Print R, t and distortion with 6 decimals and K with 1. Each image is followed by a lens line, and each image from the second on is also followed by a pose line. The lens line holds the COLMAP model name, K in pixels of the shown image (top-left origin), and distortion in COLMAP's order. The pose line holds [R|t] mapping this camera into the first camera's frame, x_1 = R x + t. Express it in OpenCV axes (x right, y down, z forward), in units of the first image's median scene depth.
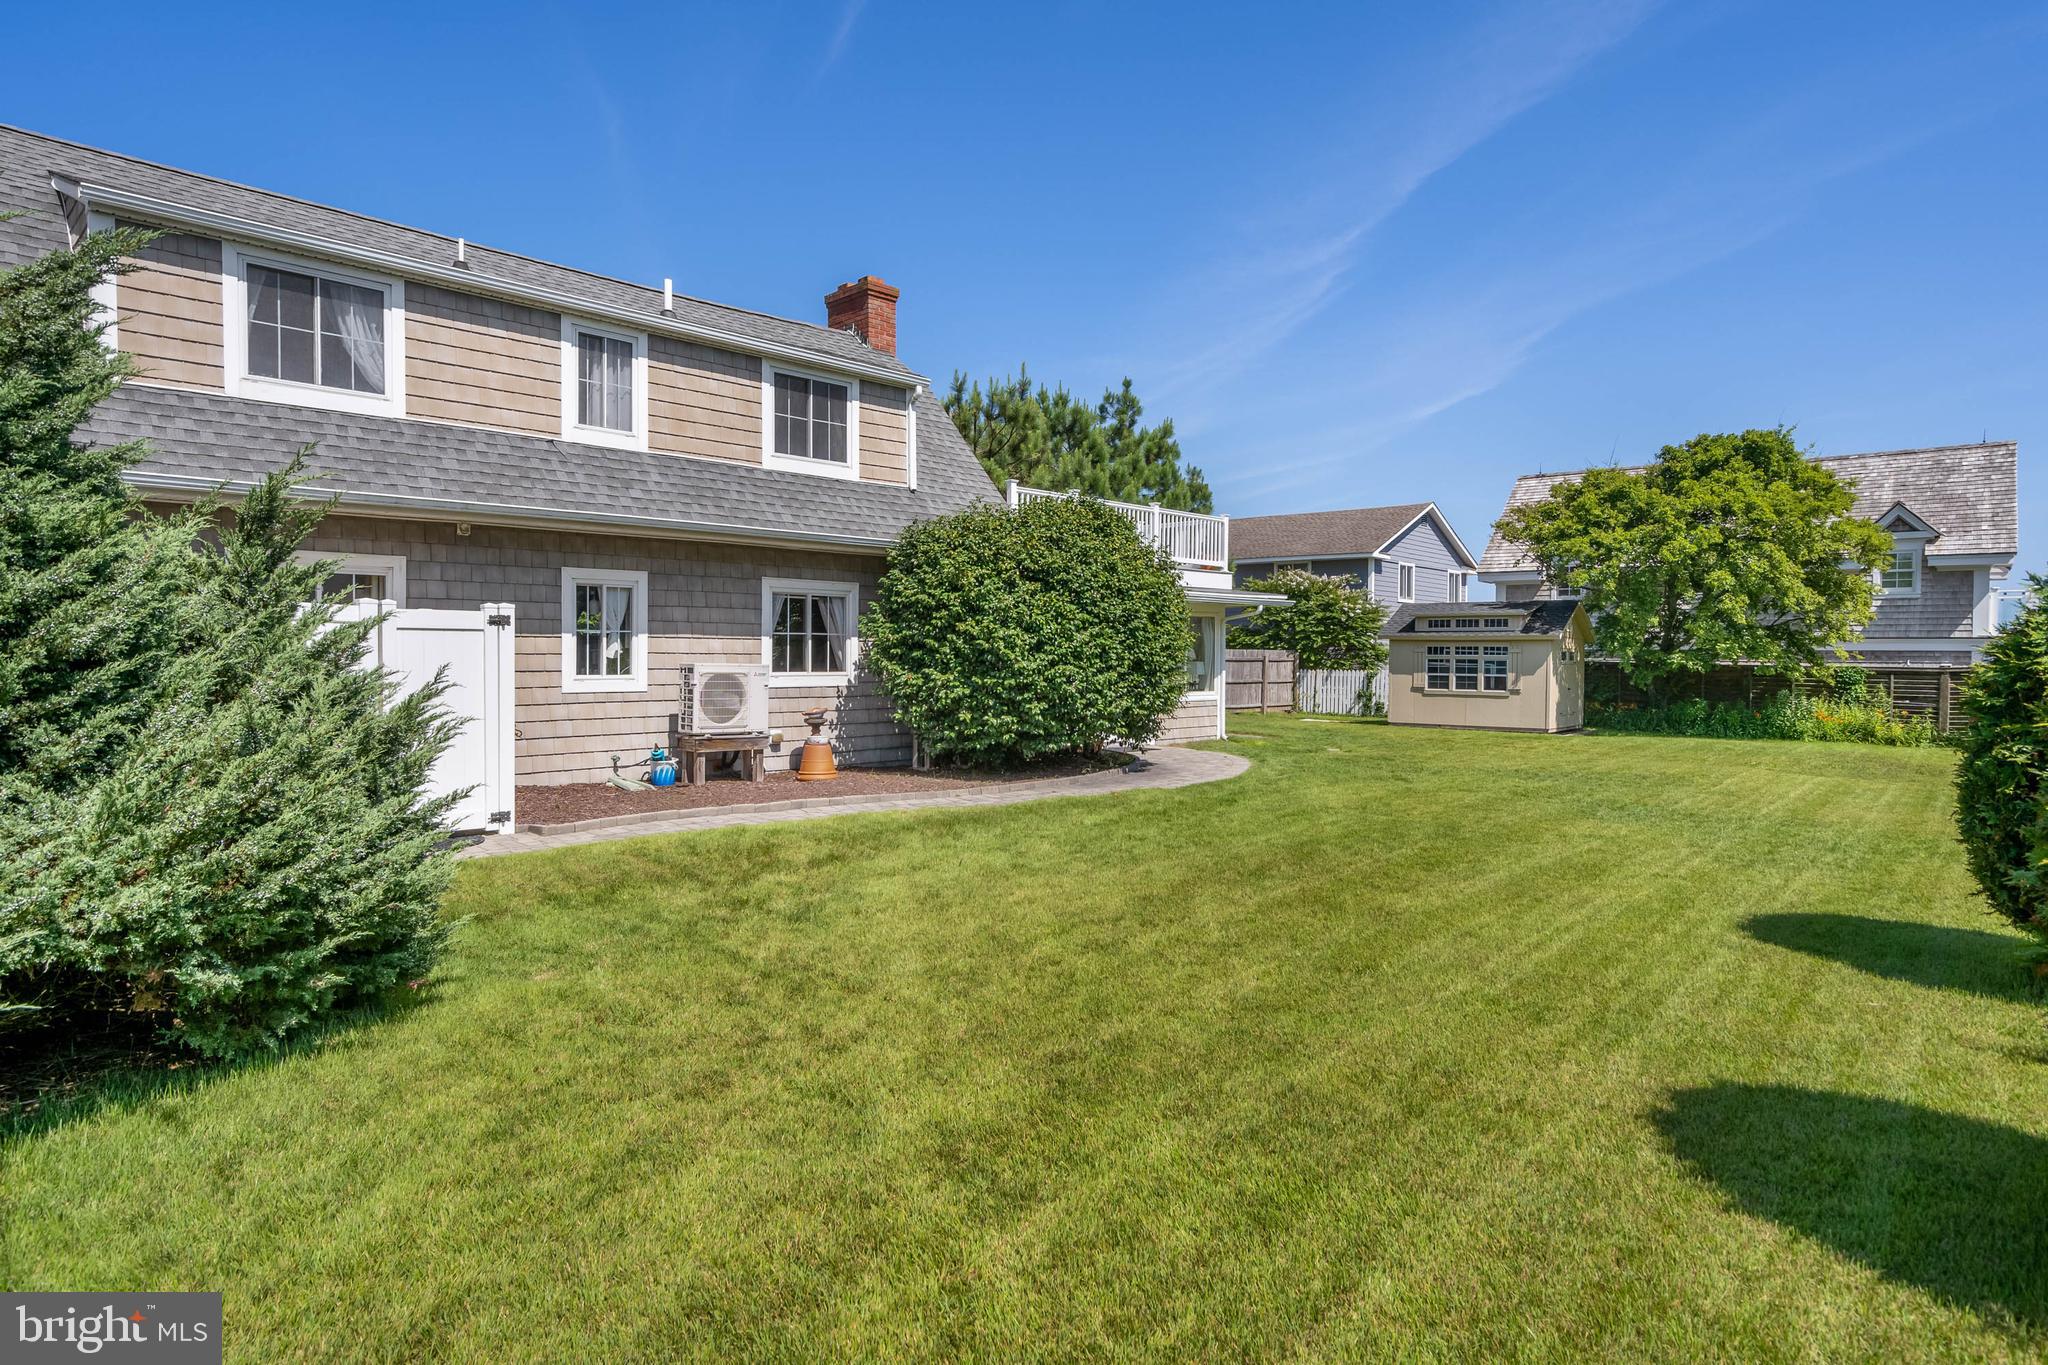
lens RADIAL K [[1153.3, 0, 1026.4], [0, 1153.3, 684.5], [0, 0, 1]] dist [-0.000477, -0.000233]
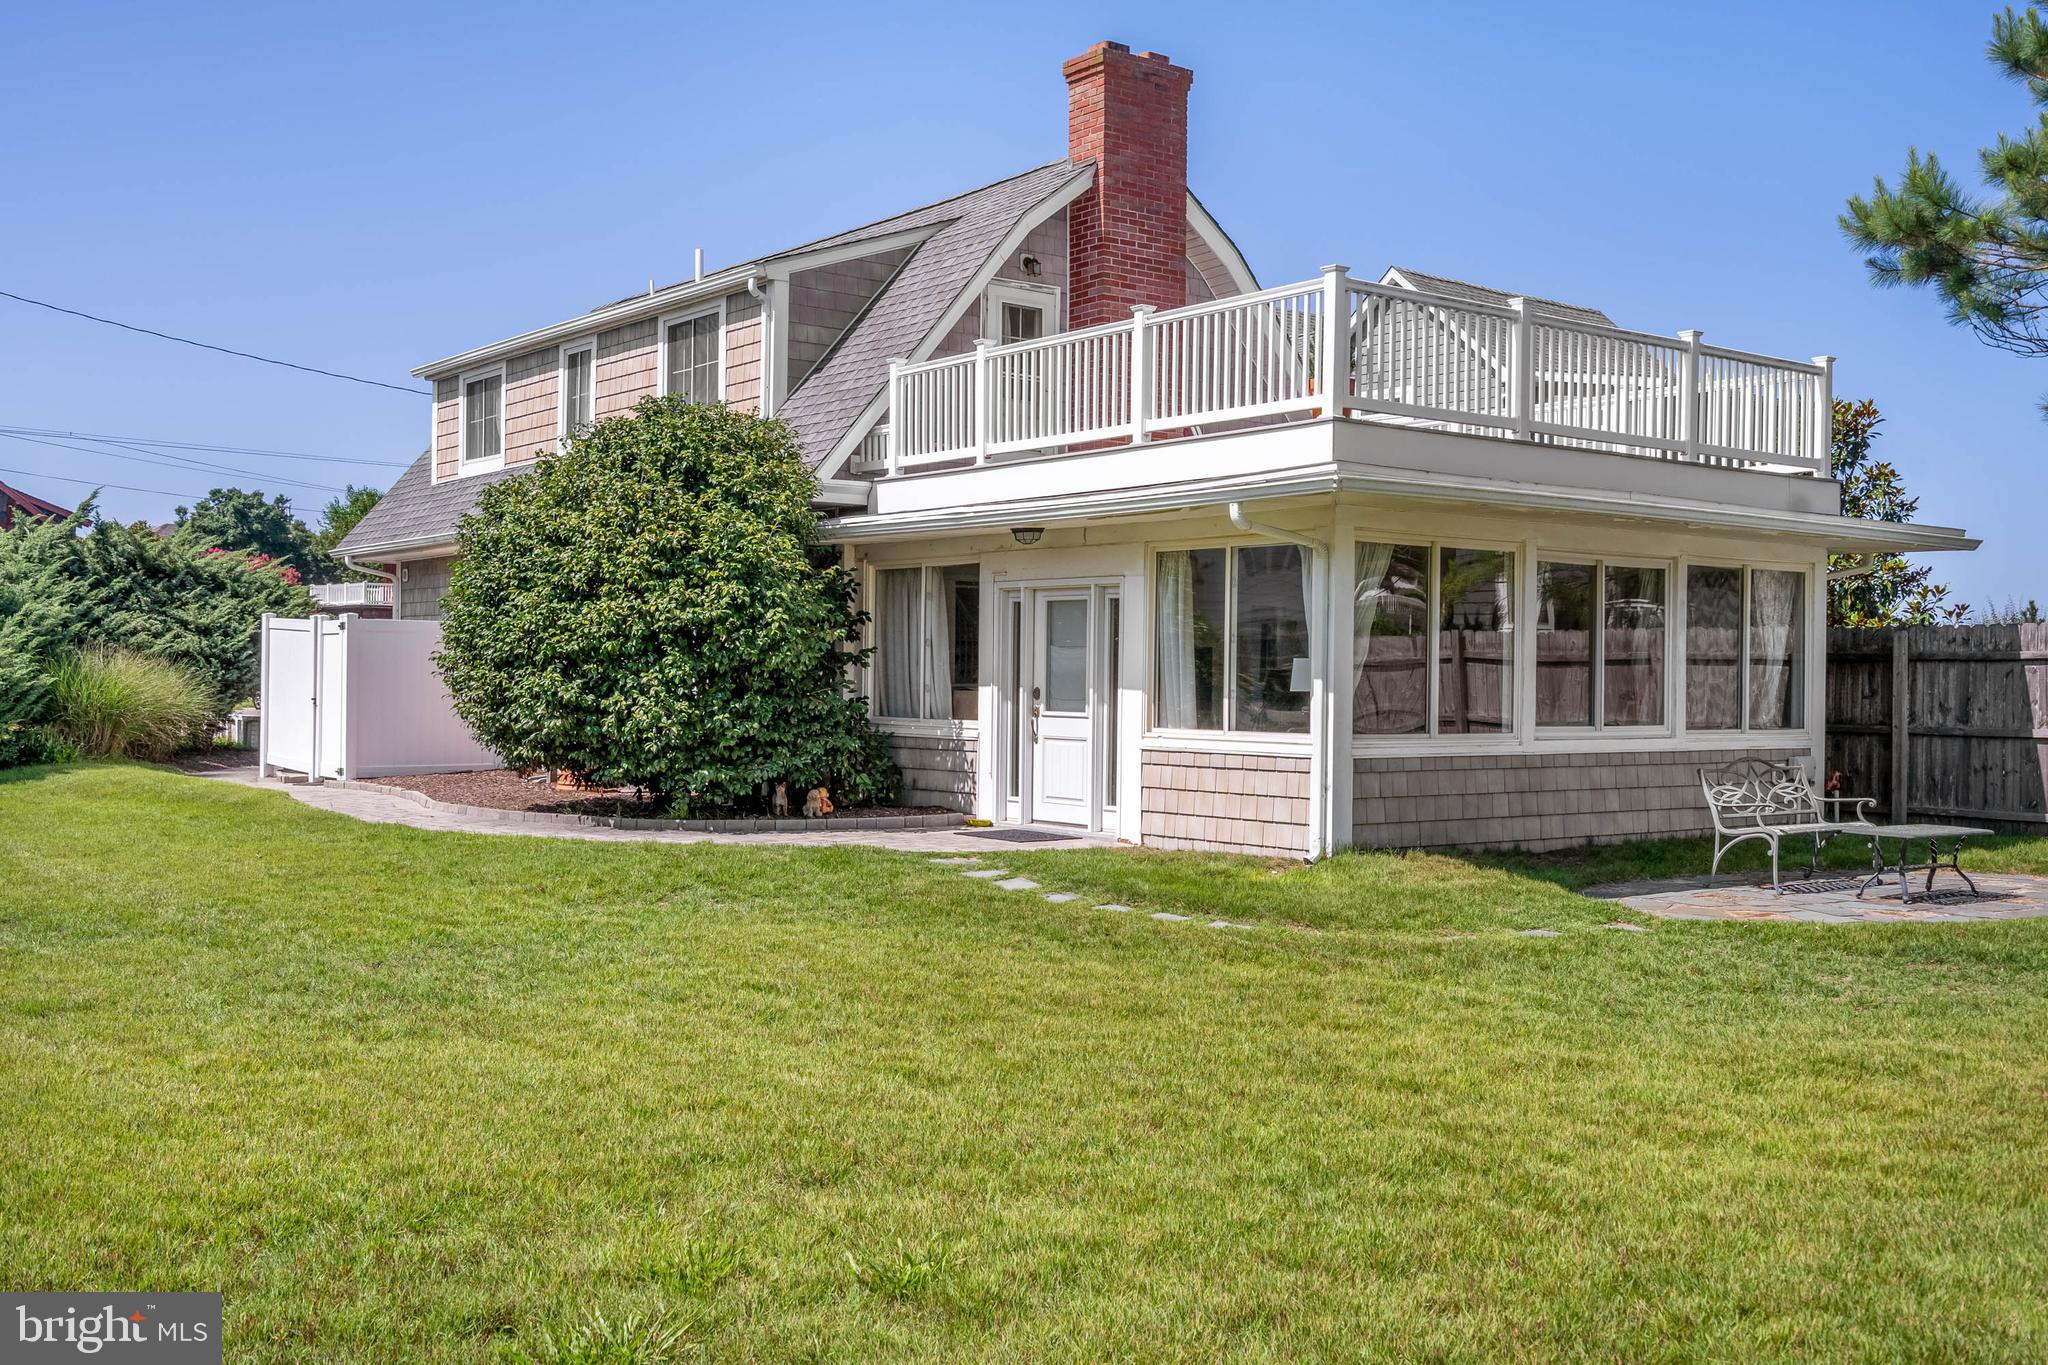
lens RADIAL K [[2044.0, 0, 1028.2], [0, 2044.0, 678.0], [0, 0, 1]] dist [0.000417, 0.000000]
pose [[-0.147505, 0.003239, -0.989056, 1.421124], [-0.025502, 0.999650, 0.007077, -0.026053], [0.988732, 0.026267, -0.147371, 1.682803]]
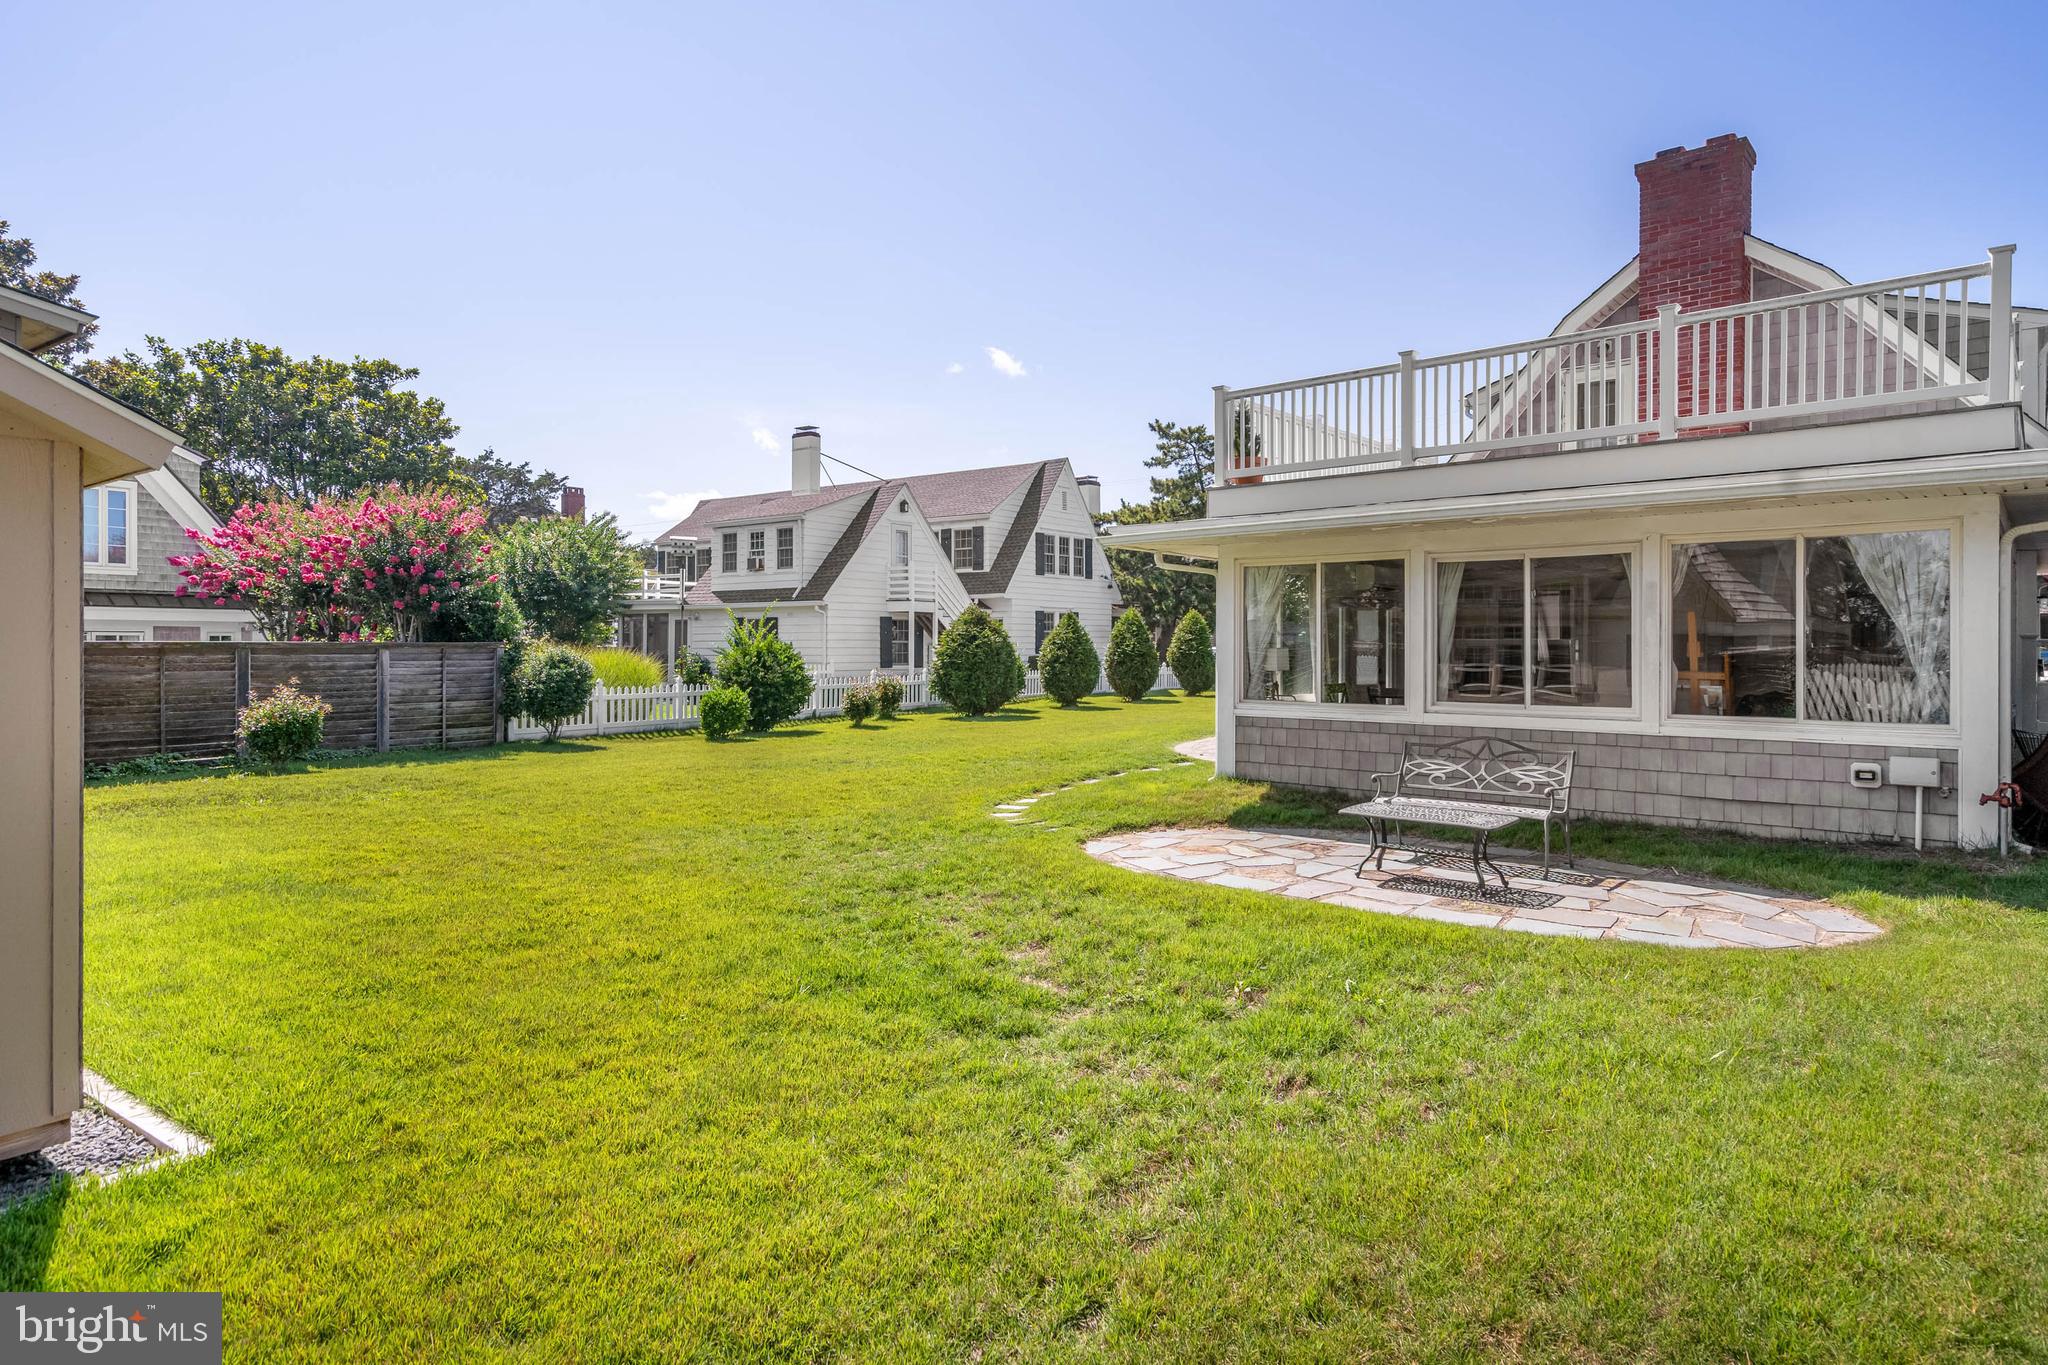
lens RADIAL K [[1153.3, 0, 1030.7], [0, 1153.3, 661.1], [0, 0, 1]] dist [-0.000477, -0.000233]
pose [[-0.998681, -0.000291, -0.051352, 0.489003], [-0.001719, 0.999613, 0.027760, -0.047342], [0.051324, 0.027811, -0.998295, 2.610464]]
